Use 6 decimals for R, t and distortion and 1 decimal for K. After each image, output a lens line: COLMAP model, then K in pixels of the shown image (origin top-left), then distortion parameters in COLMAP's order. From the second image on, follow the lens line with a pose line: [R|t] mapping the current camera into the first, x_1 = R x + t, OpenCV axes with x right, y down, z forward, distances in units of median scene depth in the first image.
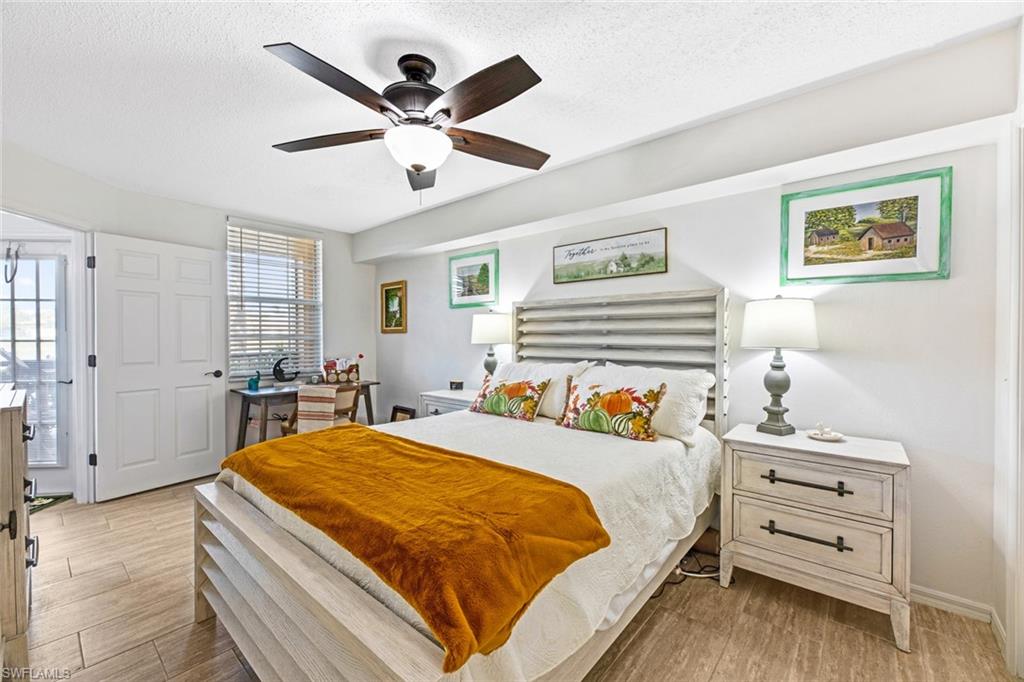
lens RADIAL K [[404.4, 0, 512.0], [0, 404.4, 341.0], [0, 0, 1]] dist [-0.002196, -0.000274]
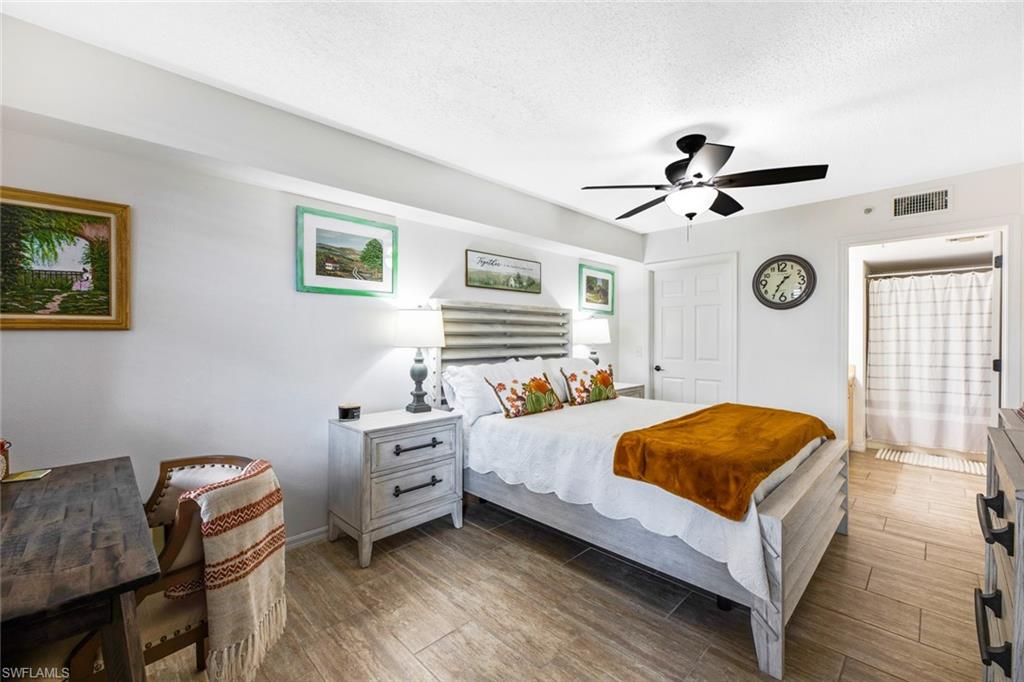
lens RADIAL K [[434.0, 0, 511.5], [0, 434.0, 334.8], [0, 0, 1]] dist [-0.002981, -0.000602]
pose [[0.080432, 0.003845, 0.996753, -0.991868], [0.010561, 0.999933, -0.004710, -0.012651], [-0.996704, 0.010906, 0.080386, 0.822215]]
